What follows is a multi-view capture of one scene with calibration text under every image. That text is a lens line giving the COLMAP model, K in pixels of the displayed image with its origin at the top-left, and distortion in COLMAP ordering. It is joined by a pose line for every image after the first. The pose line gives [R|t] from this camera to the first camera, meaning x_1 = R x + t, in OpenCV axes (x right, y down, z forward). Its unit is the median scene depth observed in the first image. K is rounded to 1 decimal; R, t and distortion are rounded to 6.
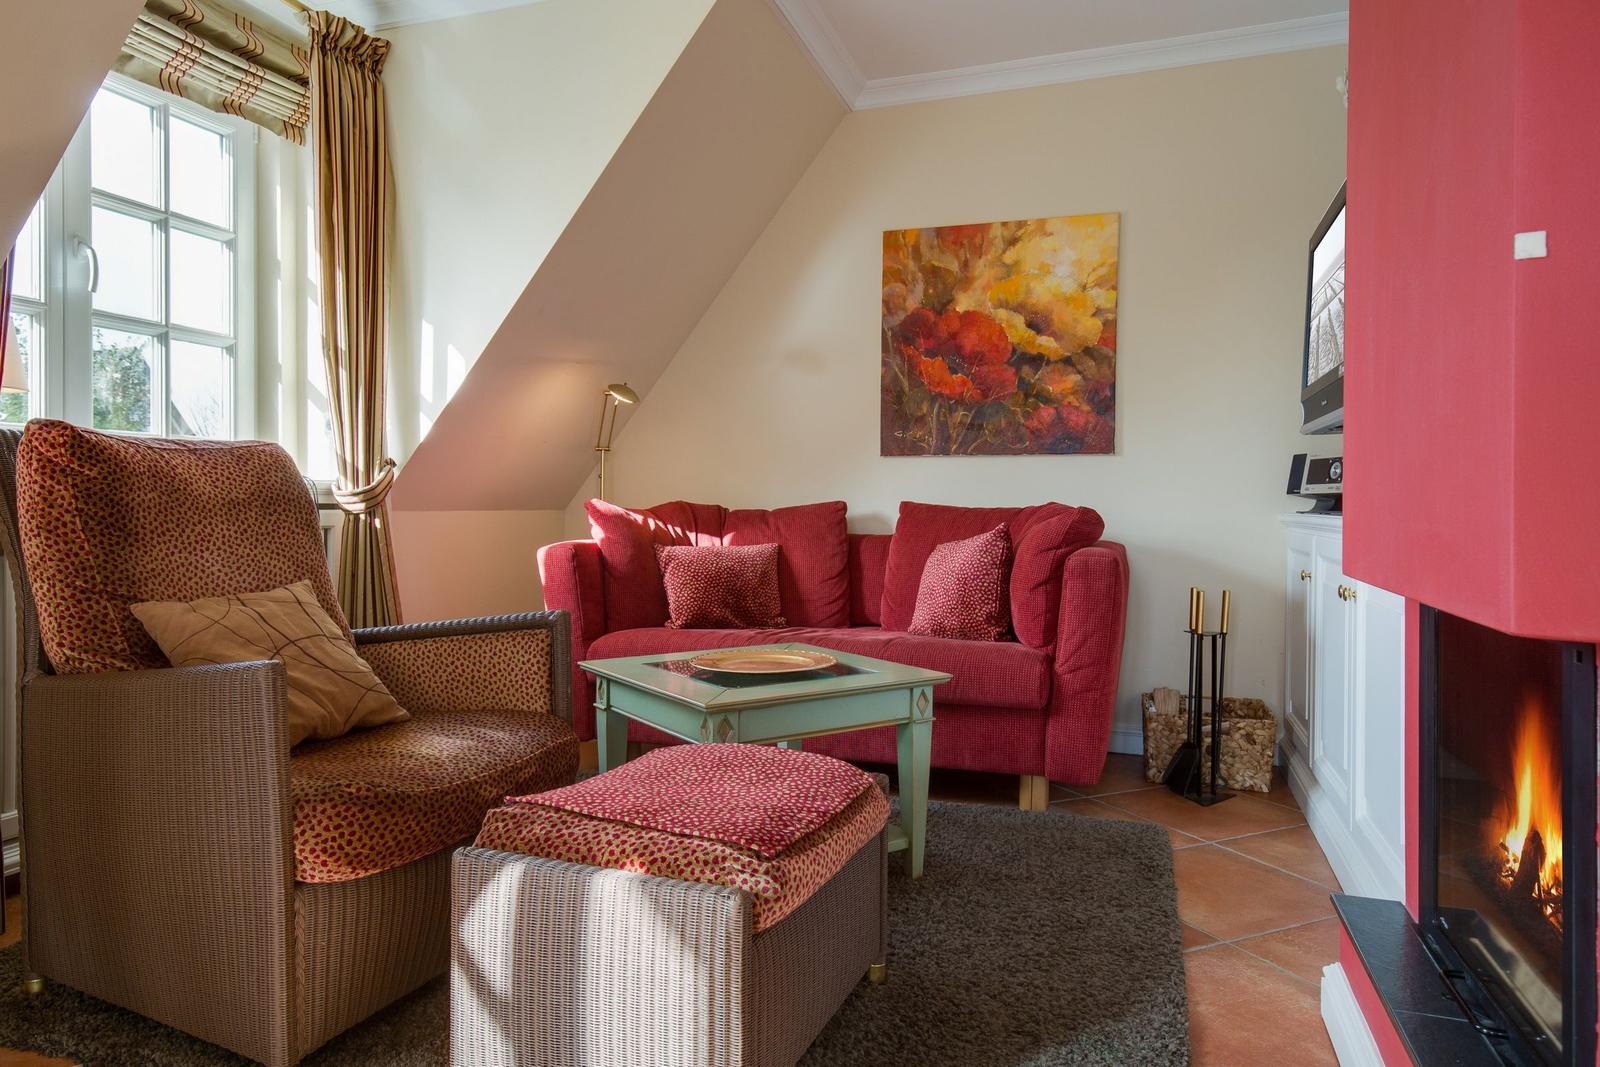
lens RADIAL K [[1041.7, 0, 807.8], [0, 1041.7, 513.5], [0, 0, 1]] dist [0.016508, -0.000374]
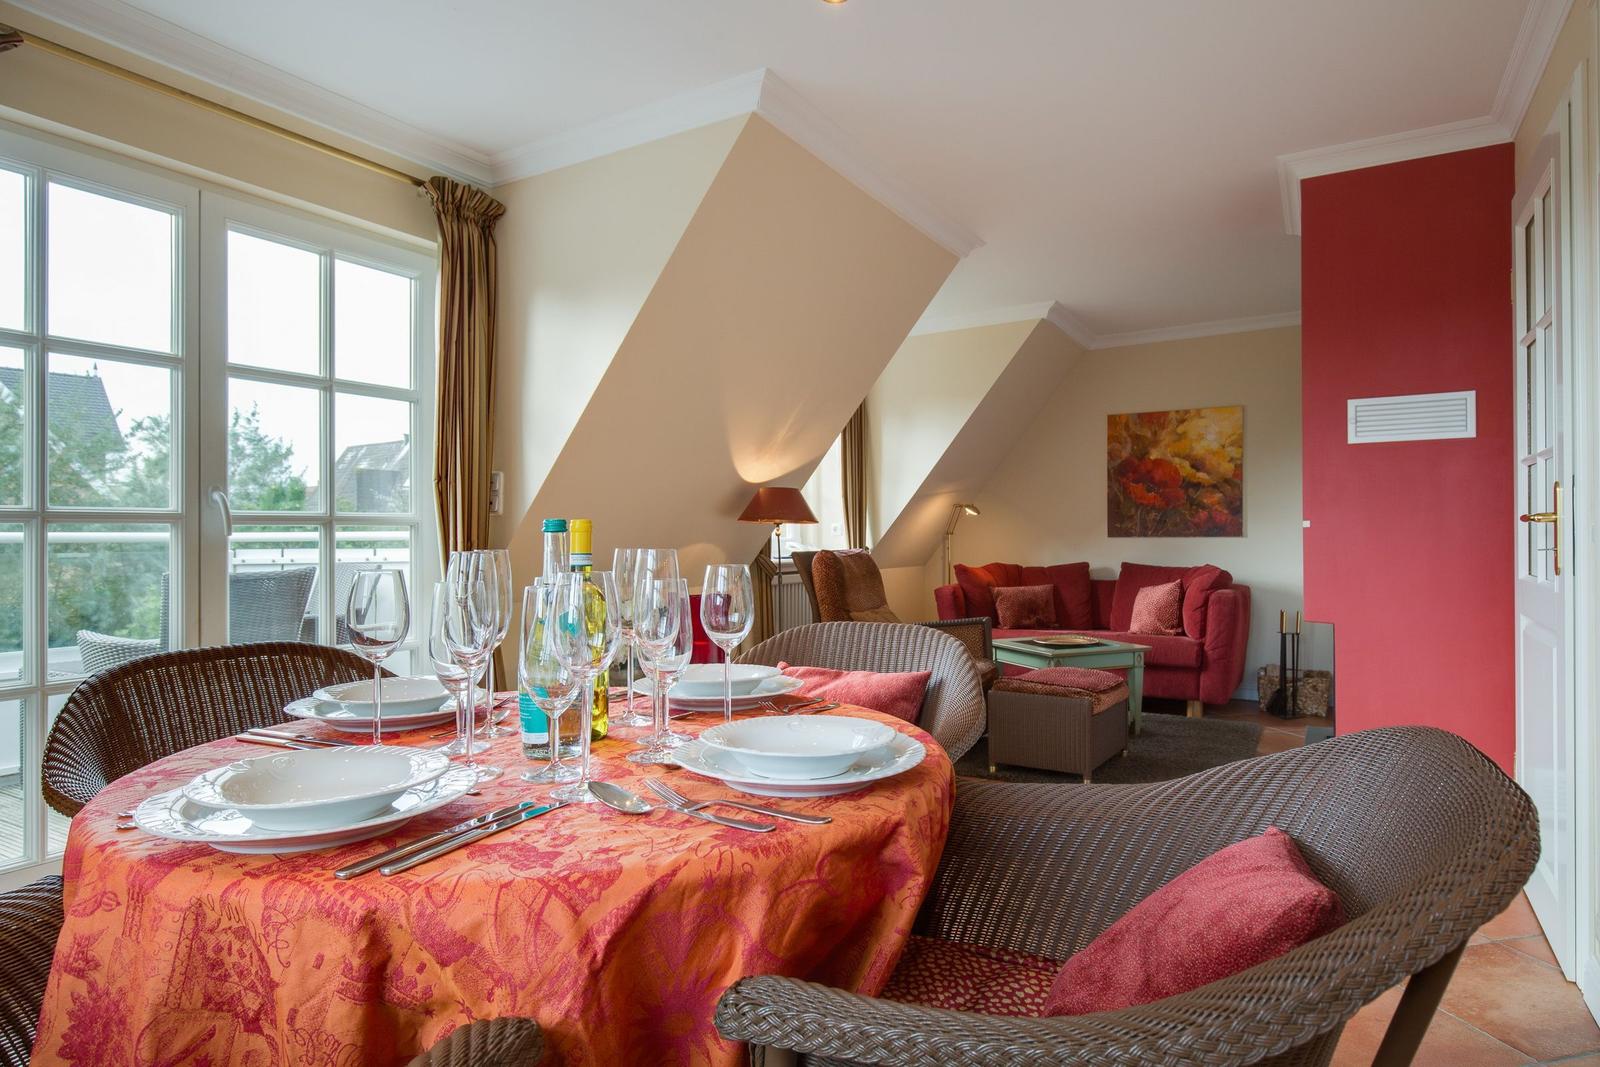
lens RADIAL K [[925.5, 0, 800.0], [0, 925.5, 533.5], [0, 0, 1]] dist [-0.002987, -0.000350]
pose [[0.976619, -0.011846, -0.214651, -0.130161], [0.009940, 0.999901, -0.009956, -0.060183], [0.214747, 0.007589, 0.976640, -0.840618]]
